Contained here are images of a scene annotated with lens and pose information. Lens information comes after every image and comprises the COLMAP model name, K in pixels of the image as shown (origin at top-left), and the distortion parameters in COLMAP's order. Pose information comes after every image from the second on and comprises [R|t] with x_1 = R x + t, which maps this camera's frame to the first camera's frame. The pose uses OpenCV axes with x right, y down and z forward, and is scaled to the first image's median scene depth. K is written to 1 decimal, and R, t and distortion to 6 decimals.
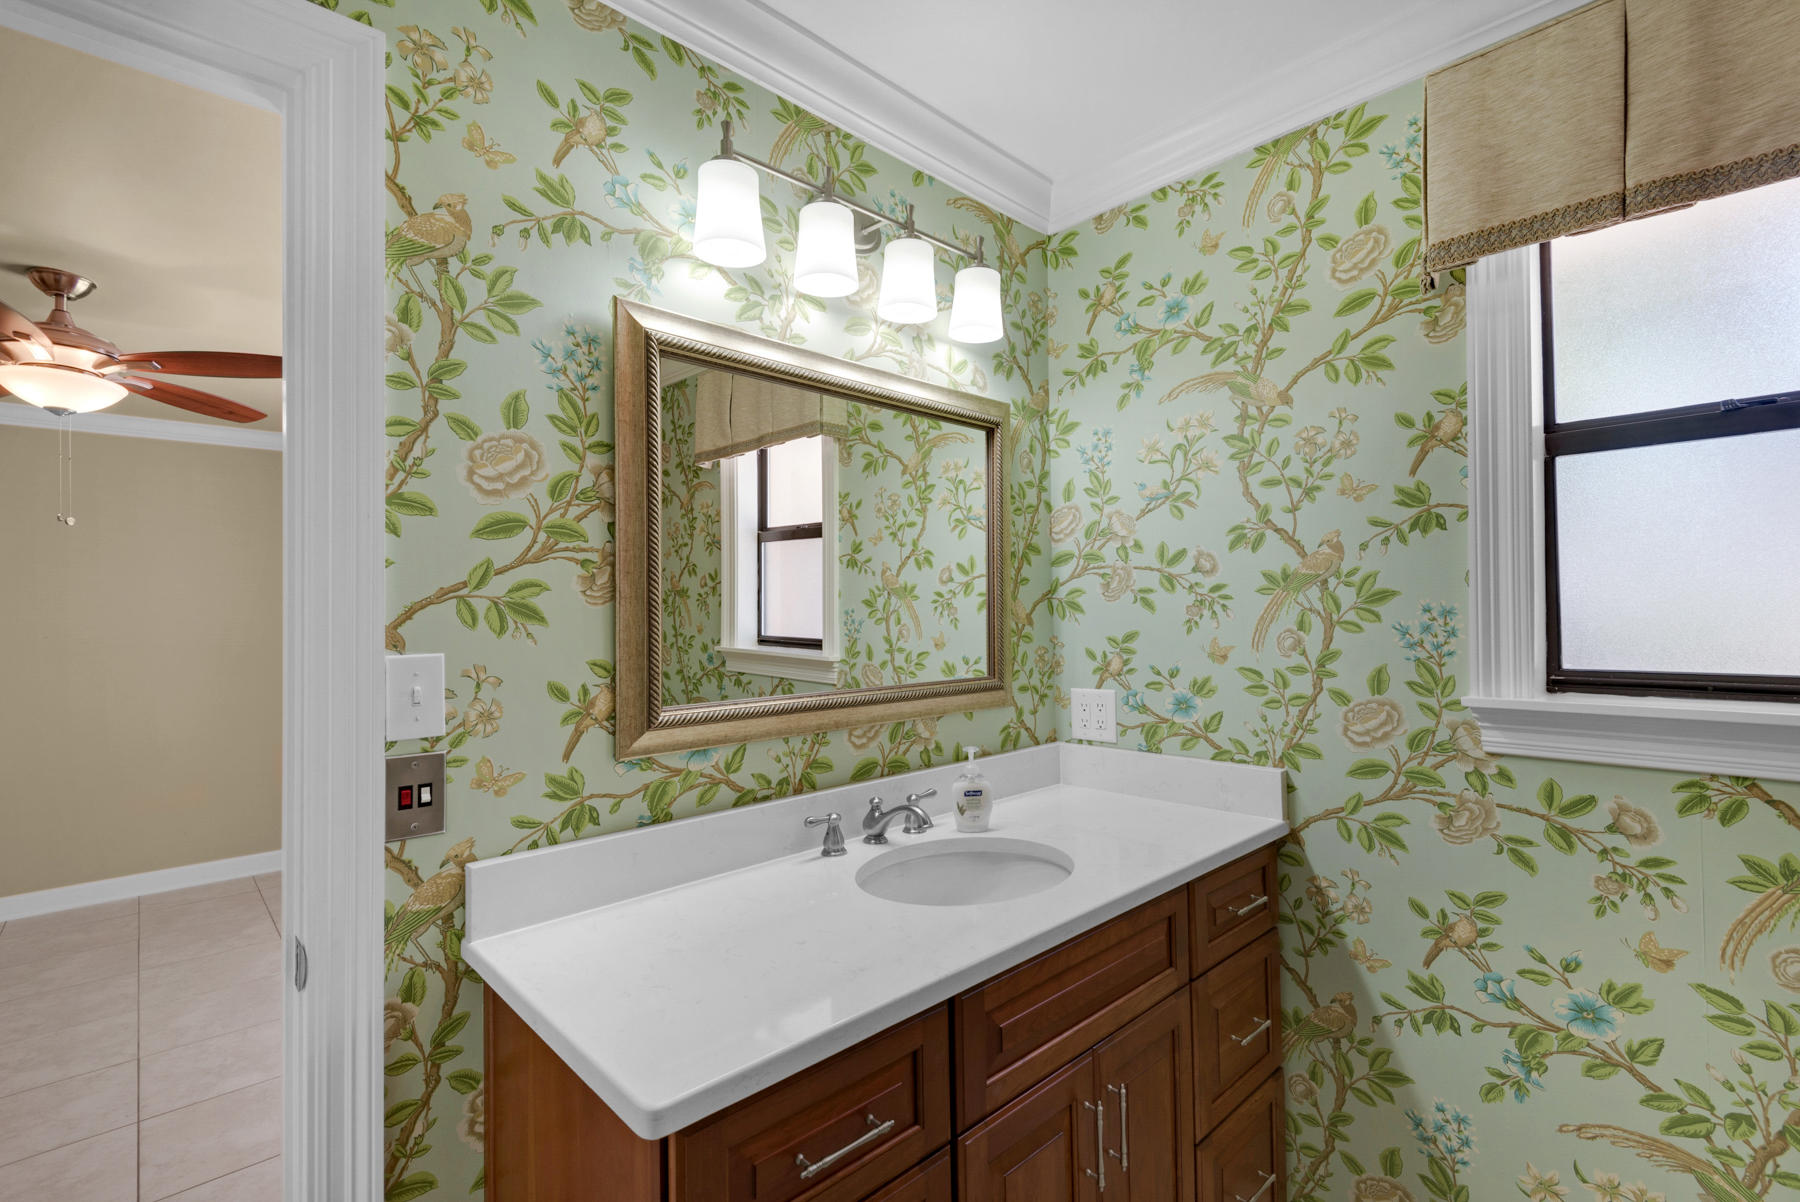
lens RADIAL K [[817.5, 0, 897.5], [0, 817.5, 604.5], [0, 0, 1]] dist [0.036154, -0.017578]
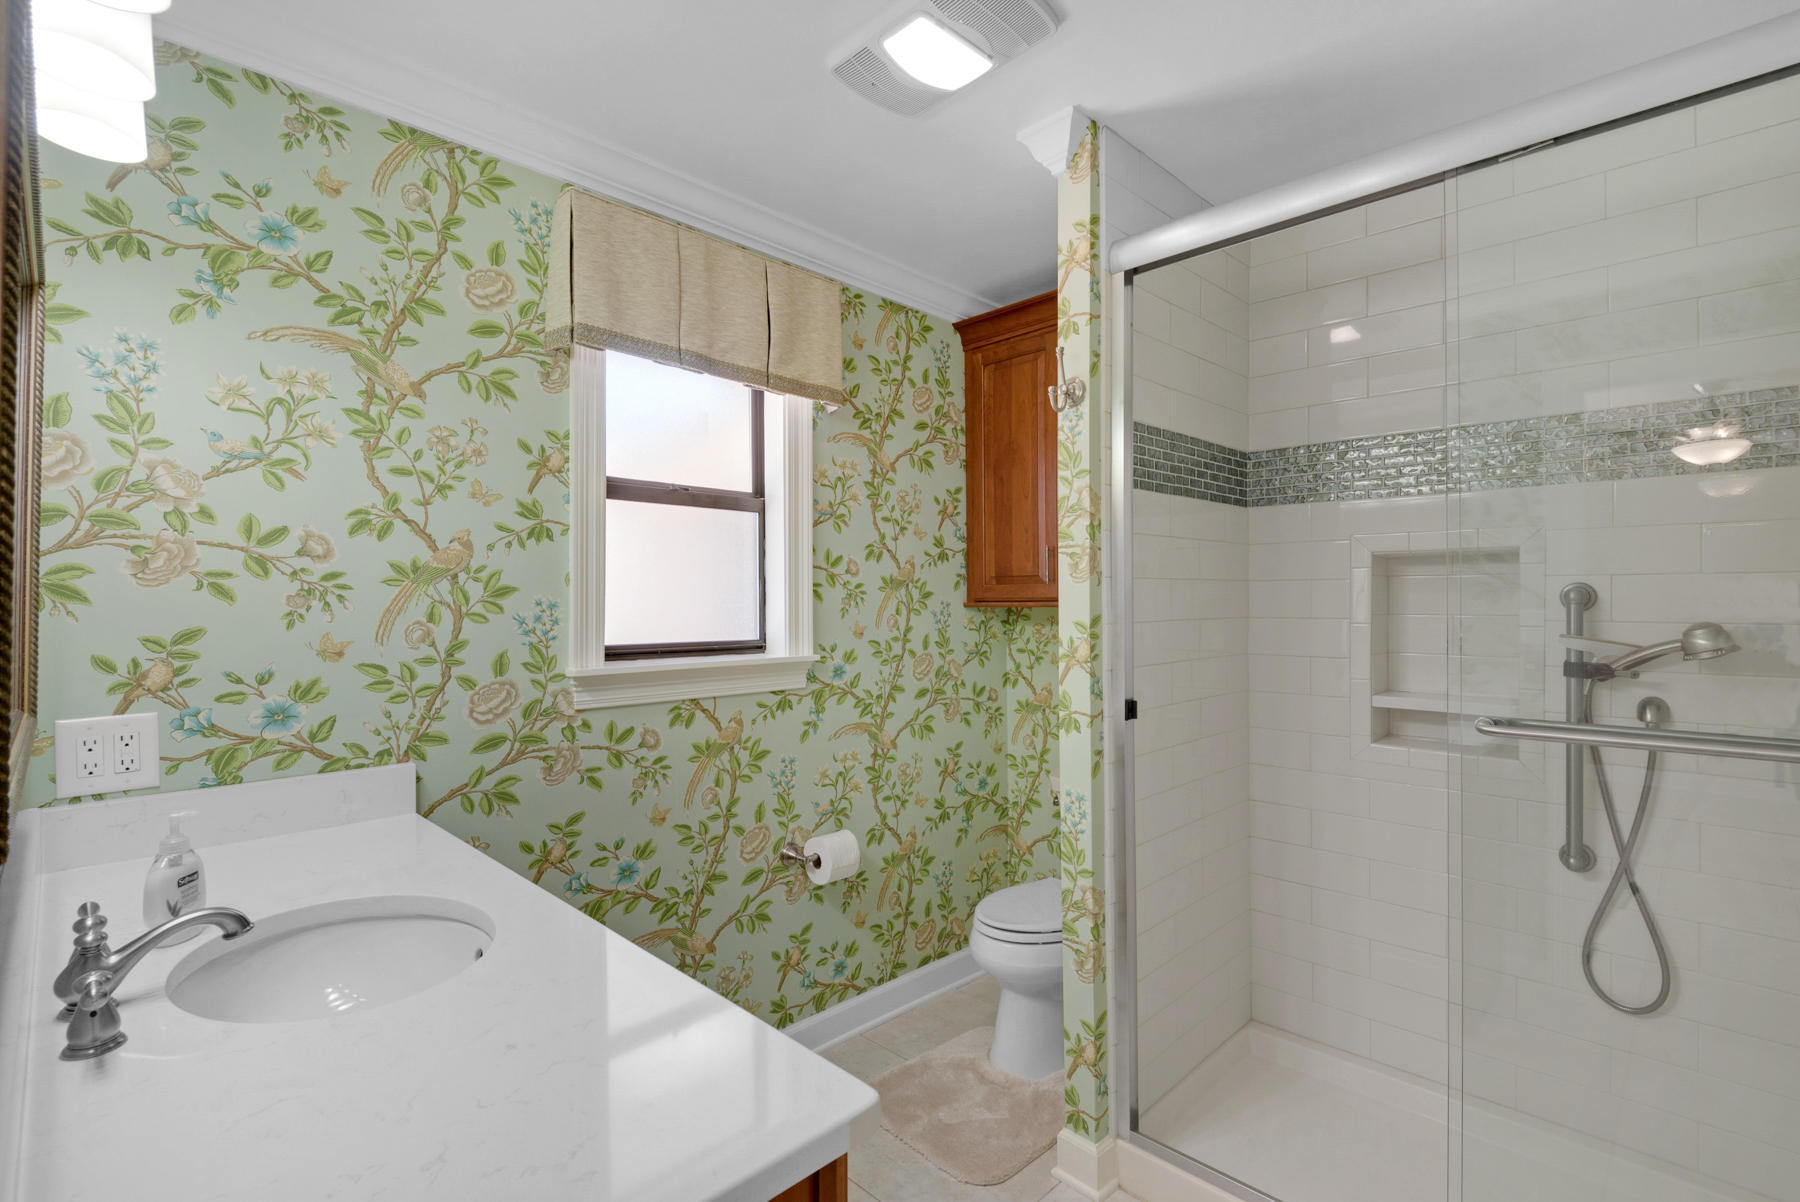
lens RADIAL K [[827.7, 0, 898.6], [0, 827.7, 604.1], [0, 0, 1]] dist [0.030833, -0.021165]
pose [[-0.028494, 0.012456, 0.999516, -0.564033], [-0.010956, 0.999858, -0.012773, 0.015794], [-0.999534, -0.011315, -0.028354, 0.447953]]
